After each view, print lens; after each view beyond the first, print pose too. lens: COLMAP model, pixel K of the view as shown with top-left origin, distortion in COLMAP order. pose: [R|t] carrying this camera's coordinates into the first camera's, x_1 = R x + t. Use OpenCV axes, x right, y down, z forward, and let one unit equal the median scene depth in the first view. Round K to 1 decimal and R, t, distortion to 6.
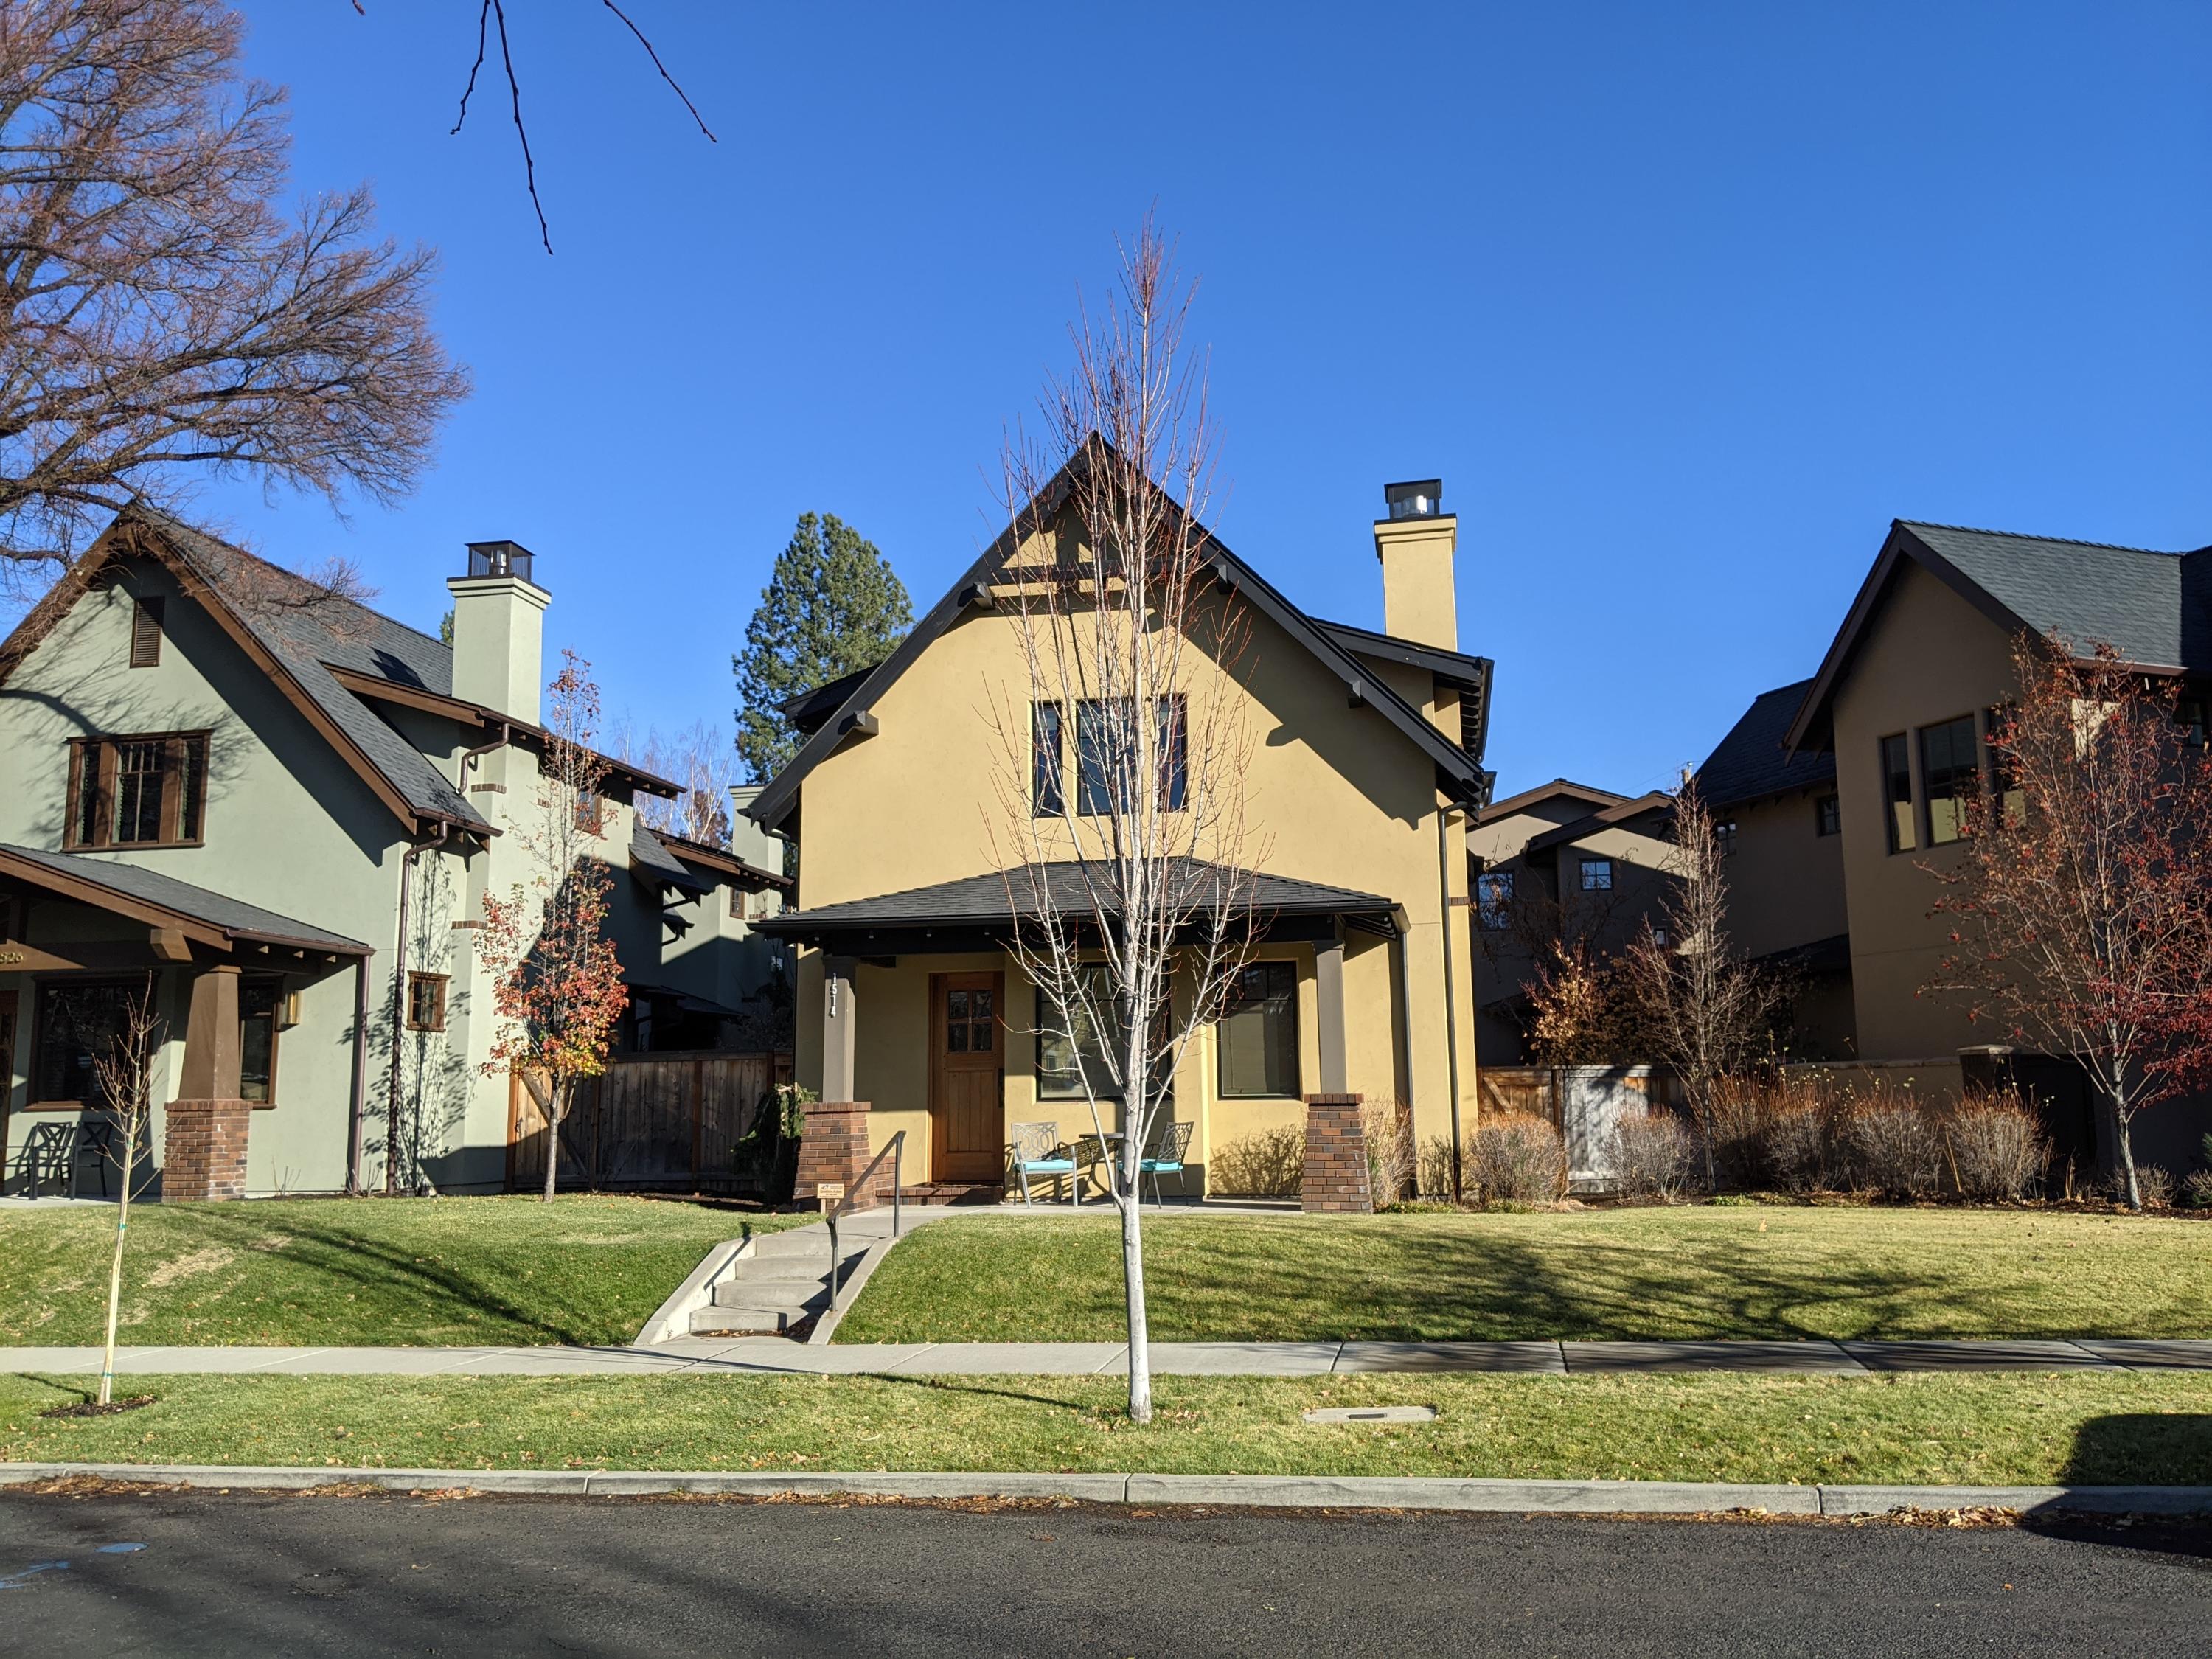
lens RADIAL K [[1755.4, 0, 1106.0], [0, 1755.4, 829.5], [0, 0, 1]] dist [0.086352, -0.173895]
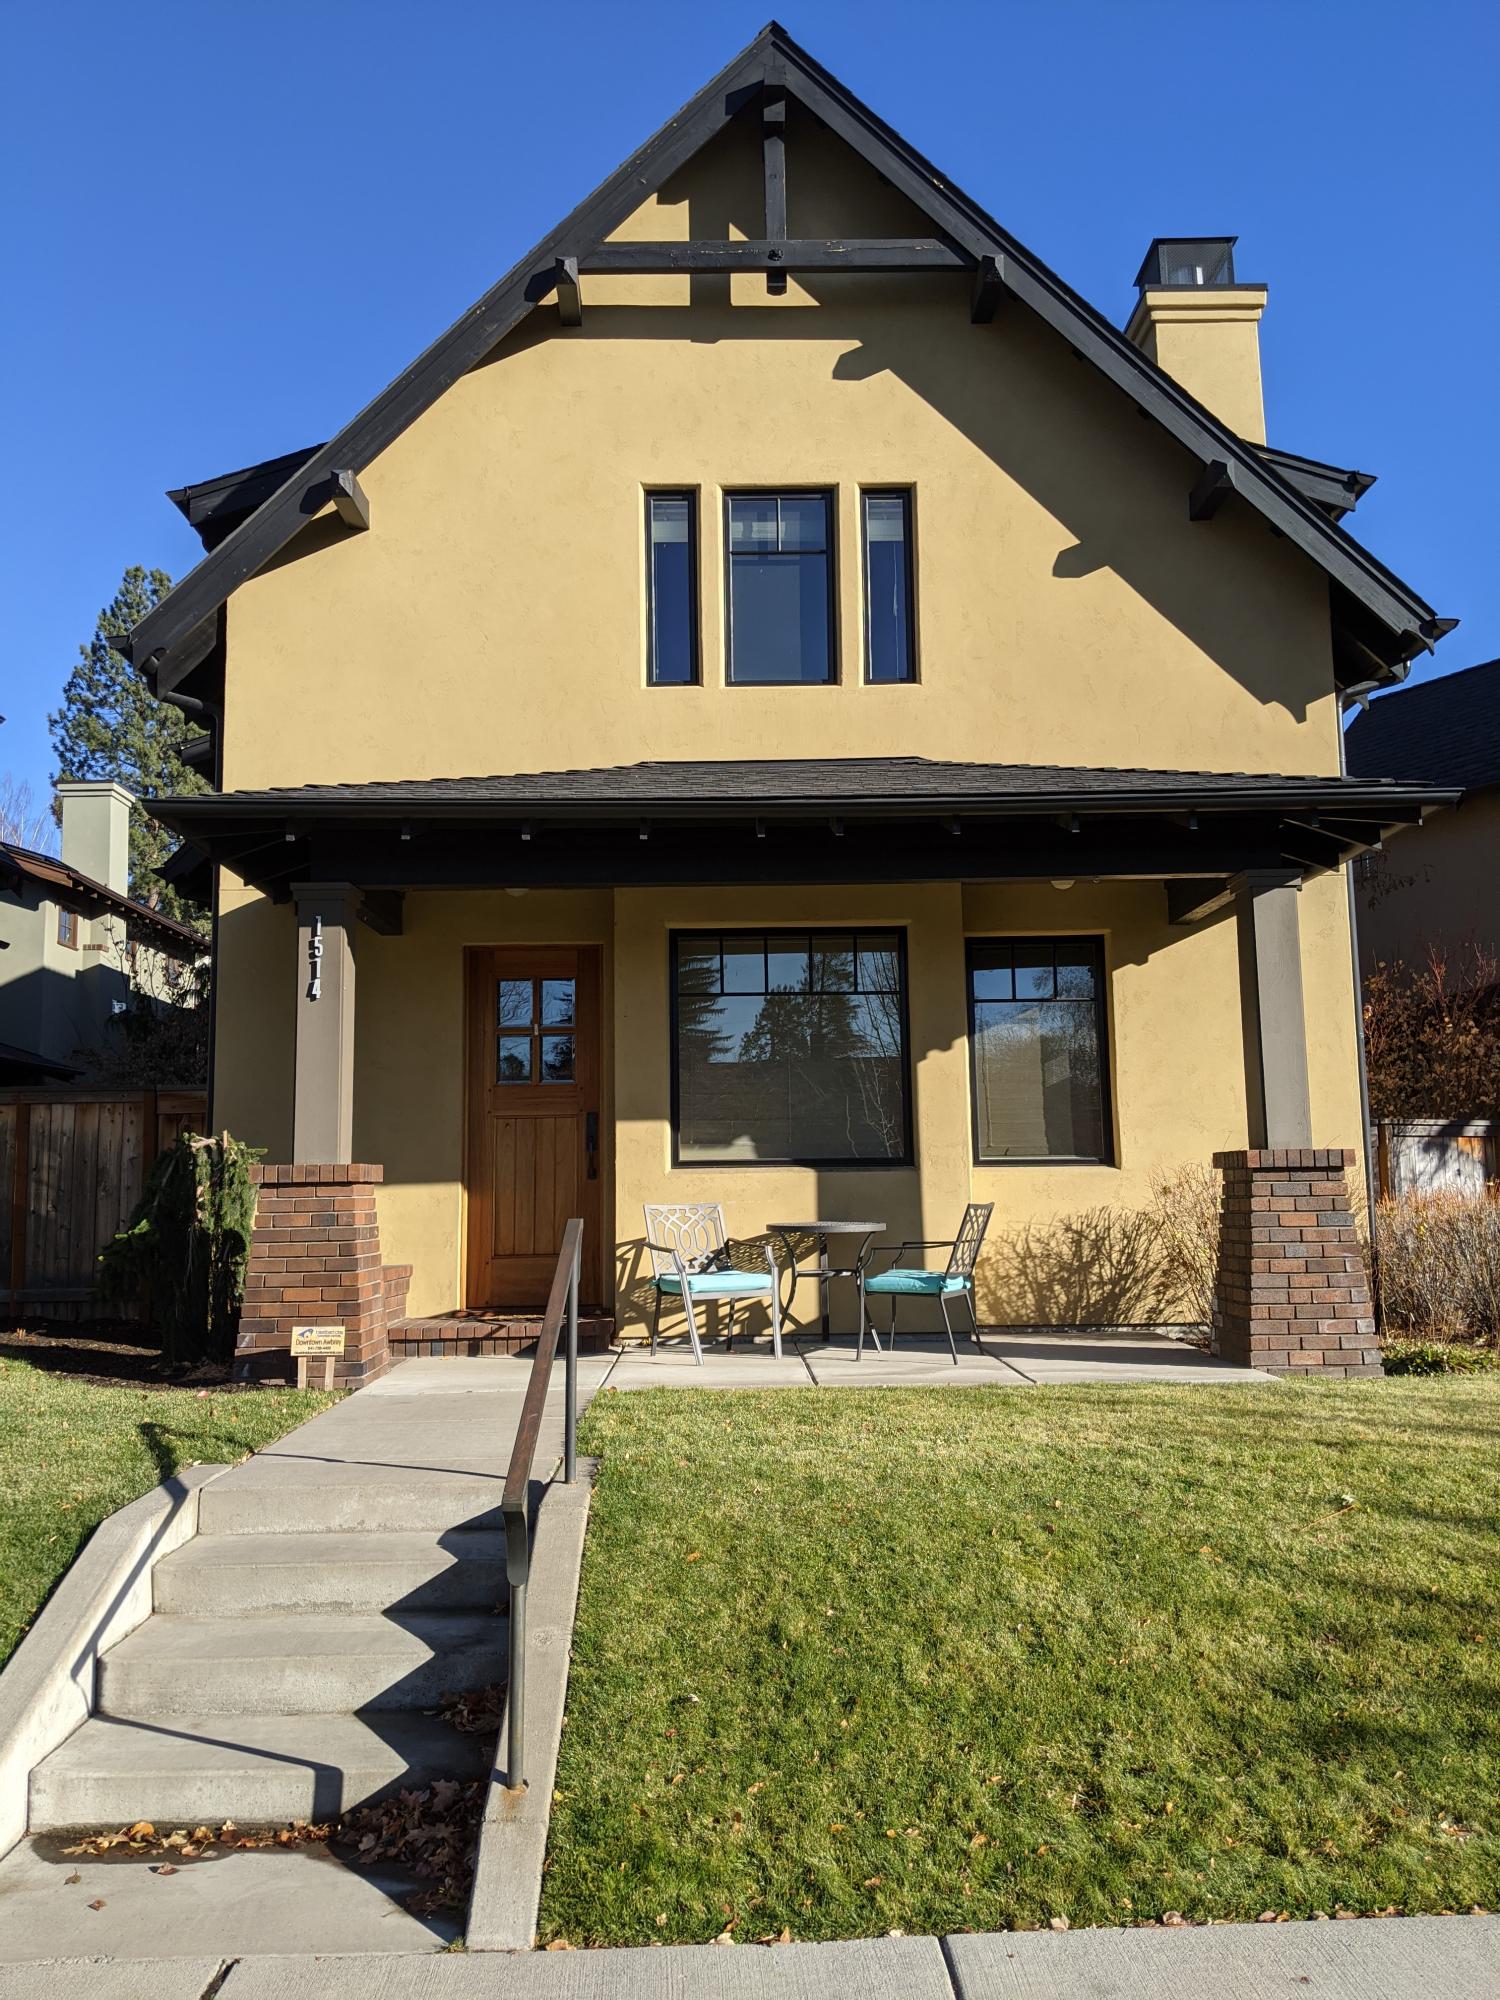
lens RADIAL K [[1587.2, 0, 737.2], [0, 1587.2, 1009.6], [0, 0, 1]] dist [0.086352, -0.173895]
pose [[0.979324, 0.022880, 0.200999, -0.117945], [-0.031026, 0.998816, 0.037470, 0.081085], [-0.199904, -0.042932, 0.978875, 0.479263]]
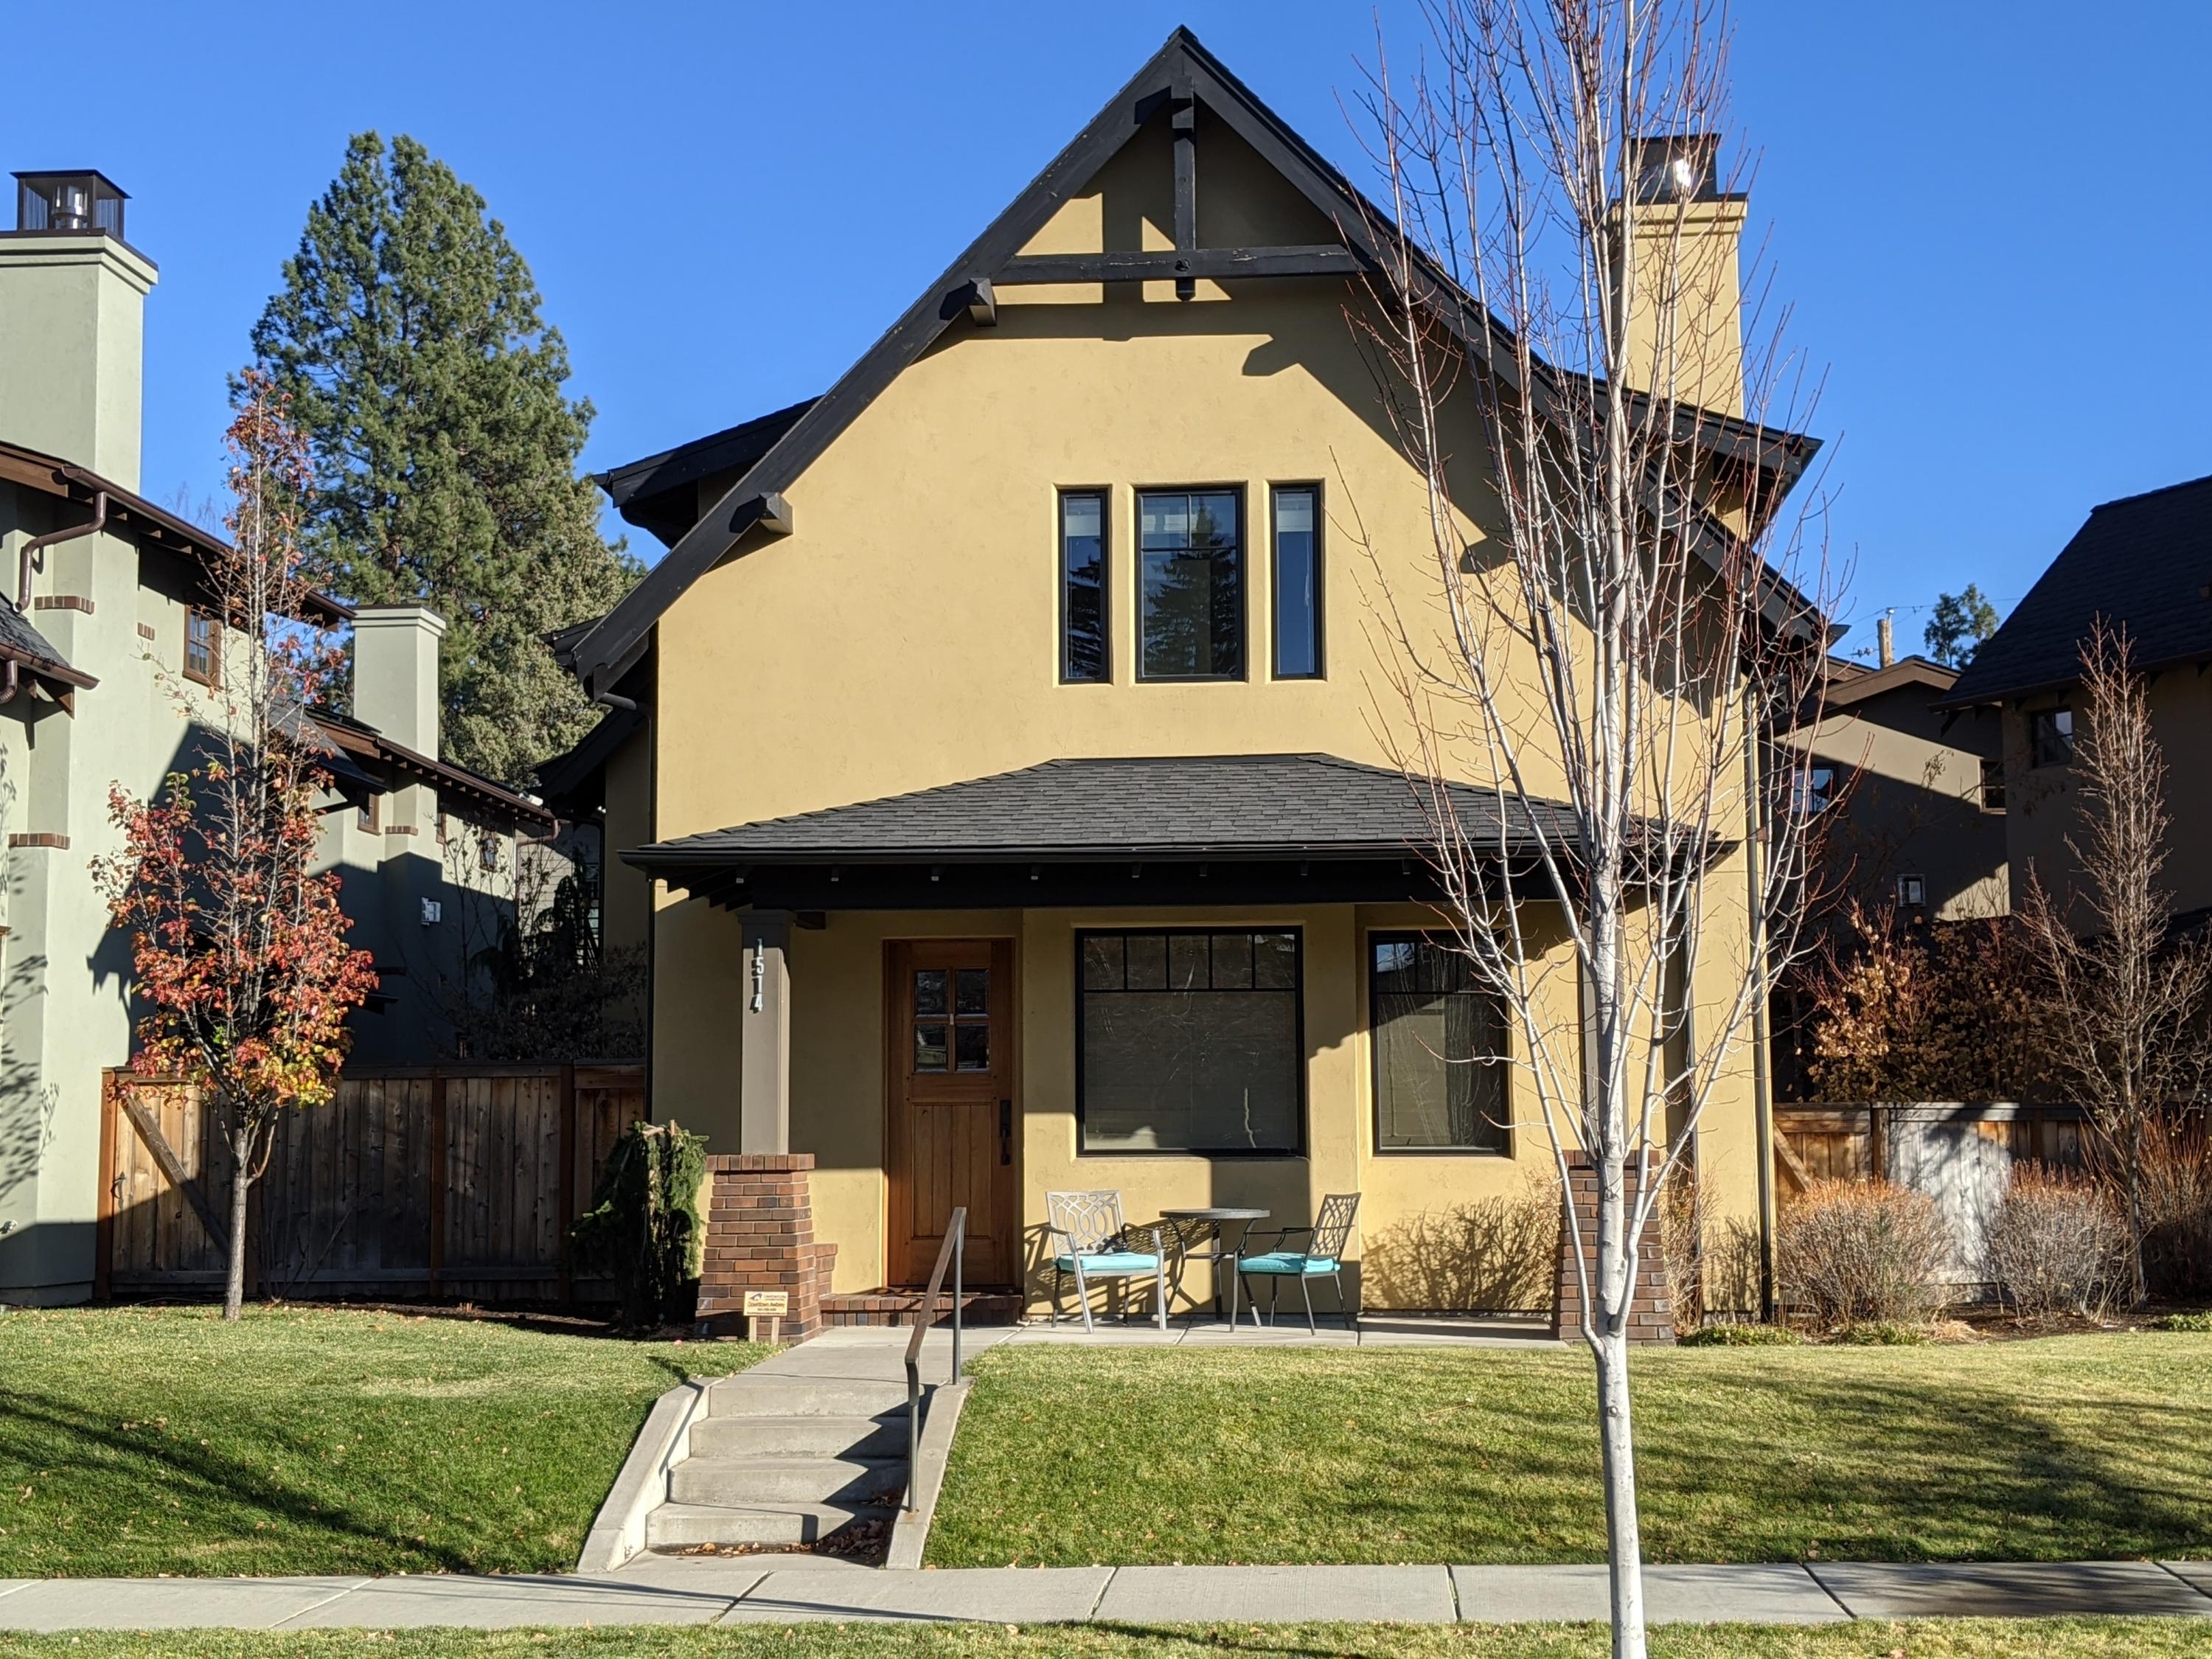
lens RADIAL K [[2885.5, 0, 1091.7], [0, 2885.5, 842.8], [0, 0, 1]] dist [0.148154, -0.390042]
pose [[0.994397, 0.018670, 0.104051, -0.133978], [-0.024110, 0.998393, 0.051278, -0.002918], [-0.102927, -0.053499, 0.993249, 0.022220]]
